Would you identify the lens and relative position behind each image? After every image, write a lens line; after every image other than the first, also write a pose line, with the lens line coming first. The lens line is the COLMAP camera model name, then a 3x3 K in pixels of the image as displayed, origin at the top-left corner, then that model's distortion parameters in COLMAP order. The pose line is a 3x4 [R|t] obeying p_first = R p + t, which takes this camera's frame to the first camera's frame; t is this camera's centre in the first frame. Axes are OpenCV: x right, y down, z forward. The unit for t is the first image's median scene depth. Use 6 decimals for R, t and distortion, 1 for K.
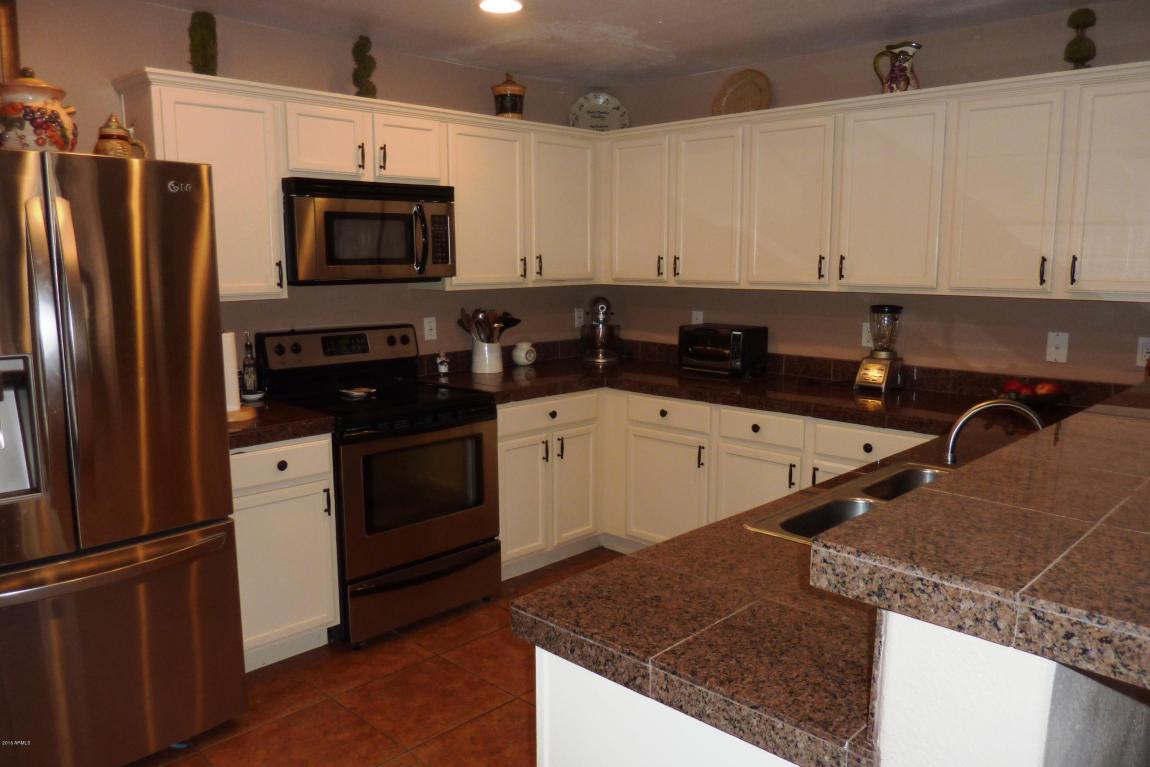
lens RADIAL K [[844.2, 0, 580.3], [0, 844.2, 384.7], [0, 0, 1]] dist [-0.009783, -0.025402]
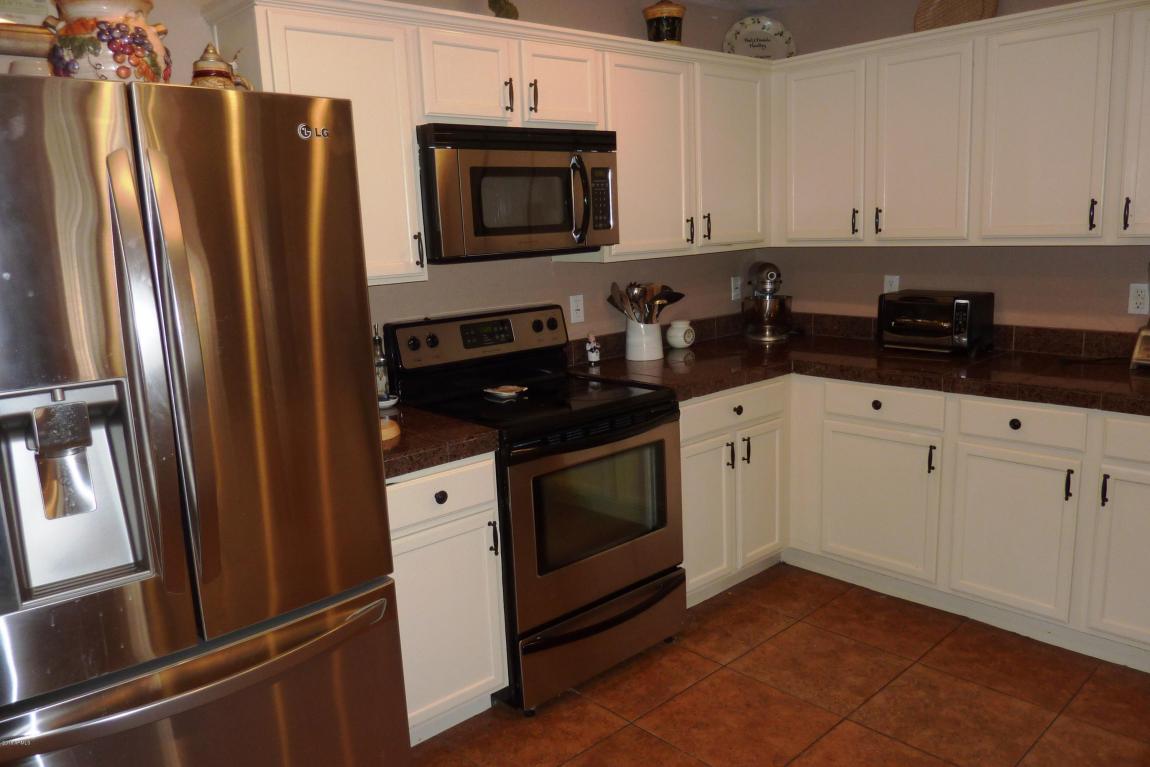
lens RADIAL K [[844.2, 0, 580.3], [0, 844.2, 384.7], [0, 0, 1]] dist [-0.009783, -0.025402]
pose [[0.997200, -0.029166, -0.068858, -0.135190], [0.031750, 0.998821, 0.036731, -0.025318], [0.067706, -0.038814, 0.996950, 0.191062]]
